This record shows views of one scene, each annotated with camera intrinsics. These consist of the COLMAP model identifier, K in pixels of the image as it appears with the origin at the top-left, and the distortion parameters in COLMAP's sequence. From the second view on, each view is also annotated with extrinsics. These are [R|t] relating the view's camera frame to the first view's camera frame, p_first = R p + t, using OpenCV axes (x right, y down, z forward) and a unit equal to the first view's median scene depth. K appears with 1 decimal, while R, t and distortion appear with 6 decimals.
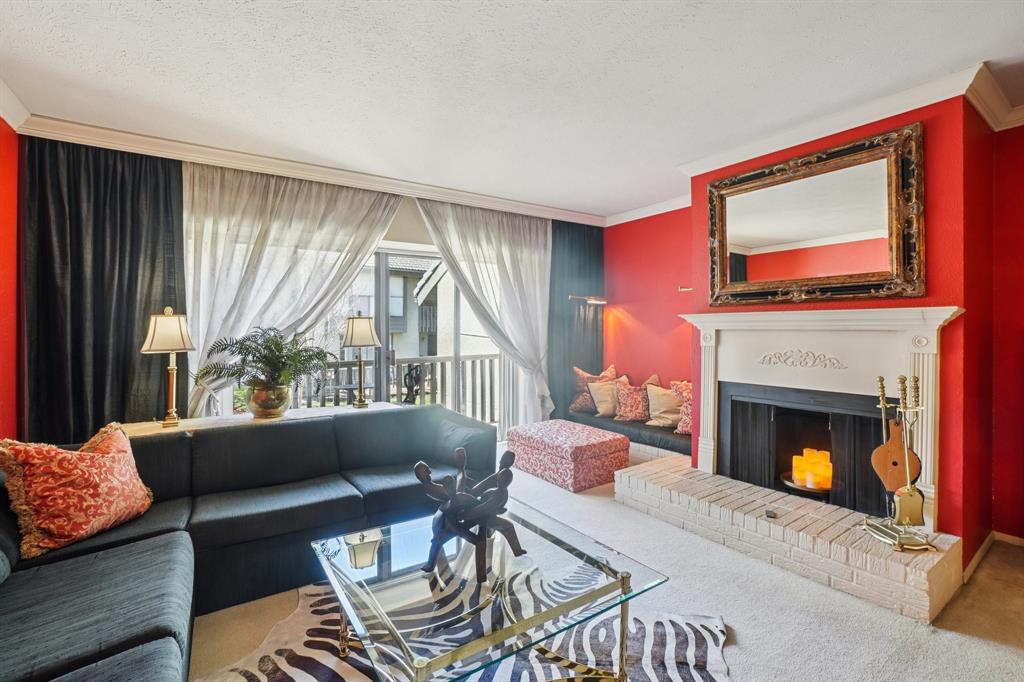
lens RADIAL K [[466.7, 0, 509.6], [0, 466.7, 335.4], [0, 0, 1]] dist [-0.062630, 0.022353]
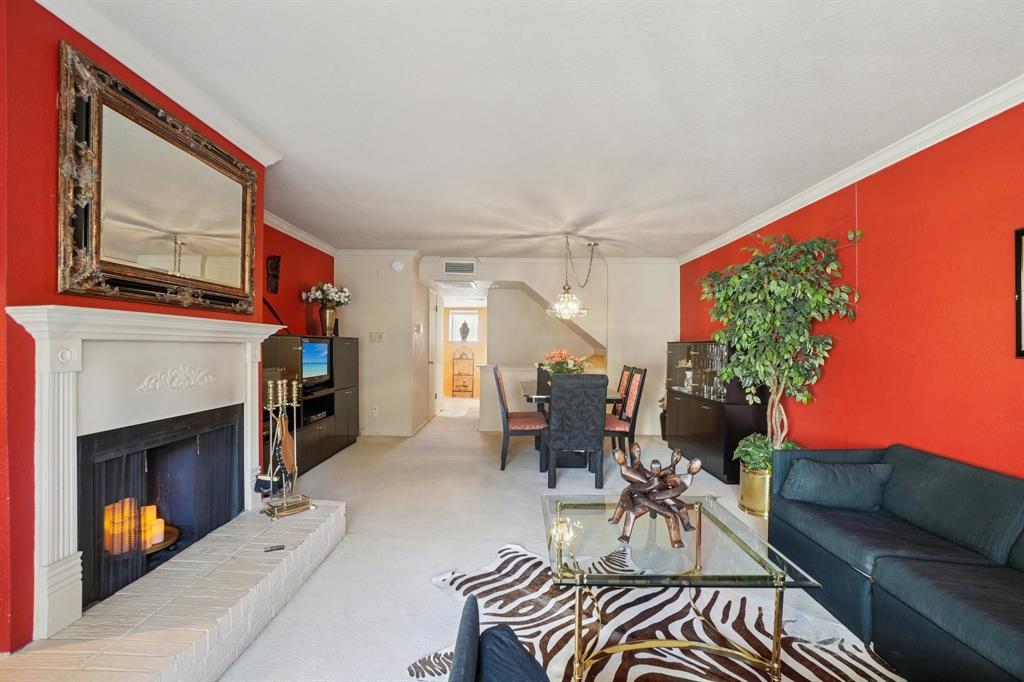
lens RADIAL K [[454.9, 0, 507.9], [0, 454.9, 341.9], [0, 0, 1]] dist [-0.059788, 0.021316]
pose [[-0.823178, 0.000875, 0.567782, -0.247923], [-0.001335, 0.999993, -0.003476, -0.007953], [-0.567781, -0.003619, -0.823172, 1.217532]]
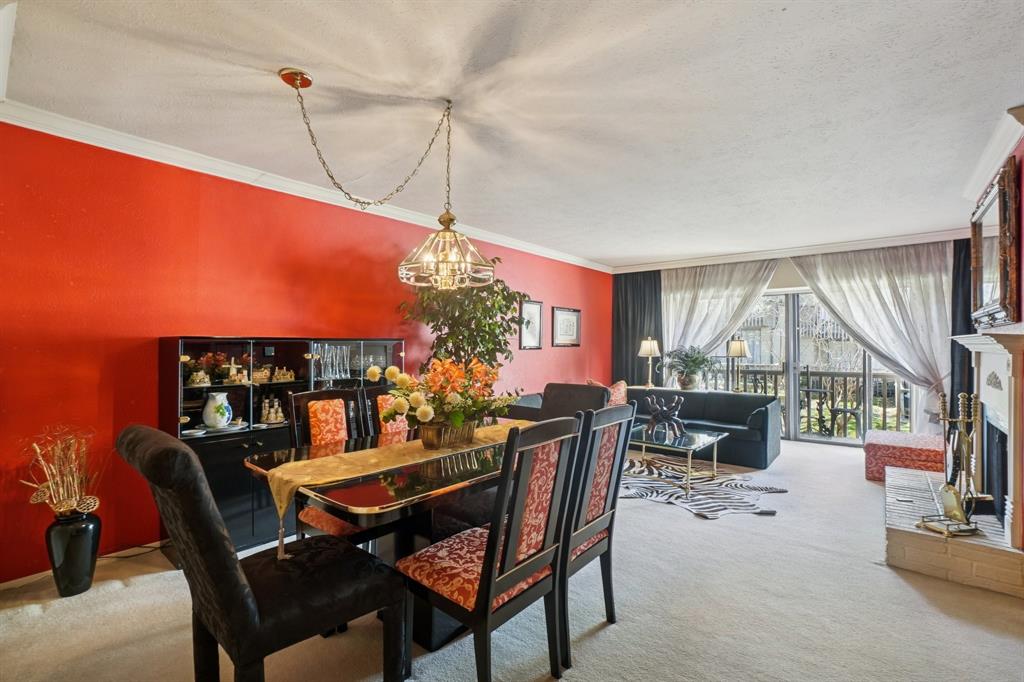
lens RADIAL K [[466.7, 0, 509.6], [0, 466.7, 335.4], [0, 0, 1]] dist [-0.062630, 0.022353]
pose [[0.284765, -0.012958, -0.958510, 1.221884], [-0.015050, 0.999725, -0.017986, -0.014635], [0.958479, 0.019547, 0.284492, -0.338147]]
